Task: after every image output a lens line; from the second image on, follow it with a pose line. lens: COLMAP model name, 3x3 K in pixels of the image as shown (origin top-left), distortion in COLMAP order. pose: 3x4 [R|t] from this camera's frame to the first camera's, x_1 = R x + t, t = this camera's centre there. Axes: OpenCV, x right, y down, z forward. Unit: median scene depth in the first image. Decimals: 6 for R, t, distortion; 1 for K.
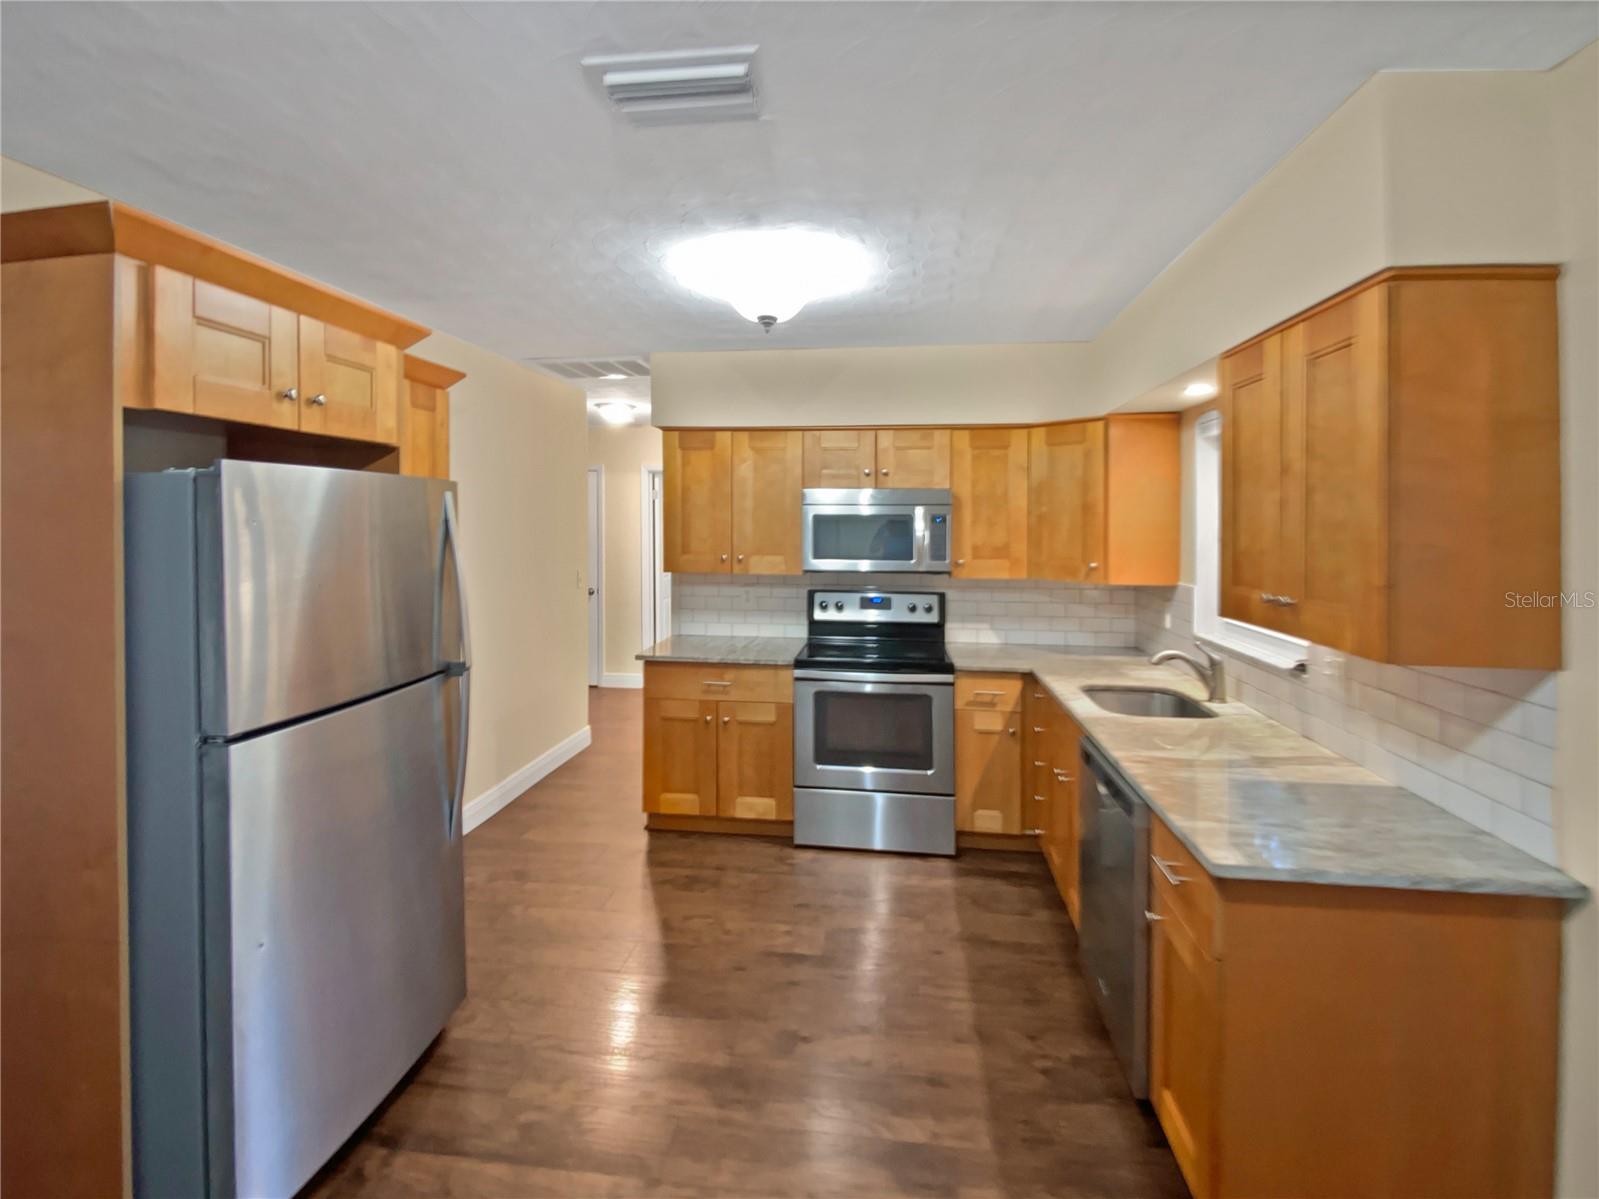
lens RADIAL K [[774.9, 0, 794.3], [0, 774.9, 612.2], [0, 0, 1]] dist [0.100597, -0.063907]
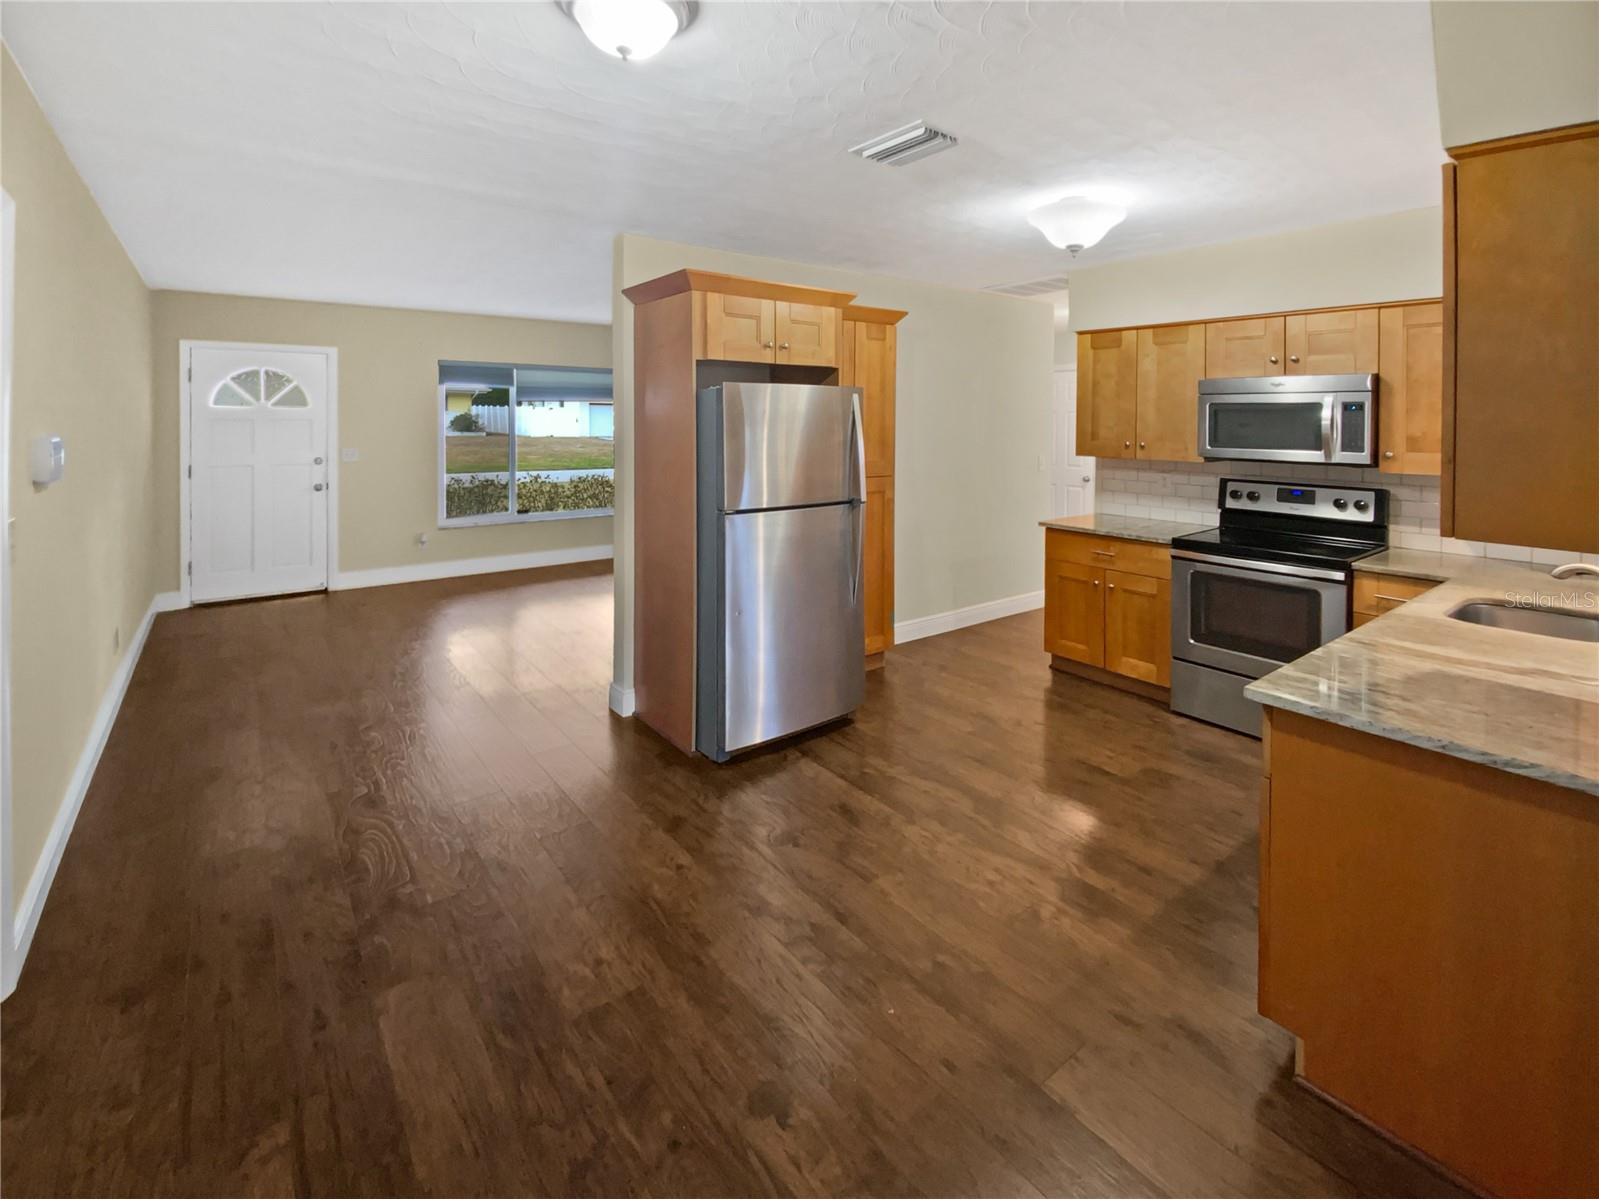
lens RADIAL K [[731.6, 0, 799.6], [0, 731.6, 599.6], [0, 0, 1]] dist [0.020161, -0.015257]
pose [[0.714208, 0.166747, -0.679782, 0.343179], [-0.079356, 0.984237, 0.158053, 0.022299], [0.695421, -0.058938, 0.716182, -0.119906]]
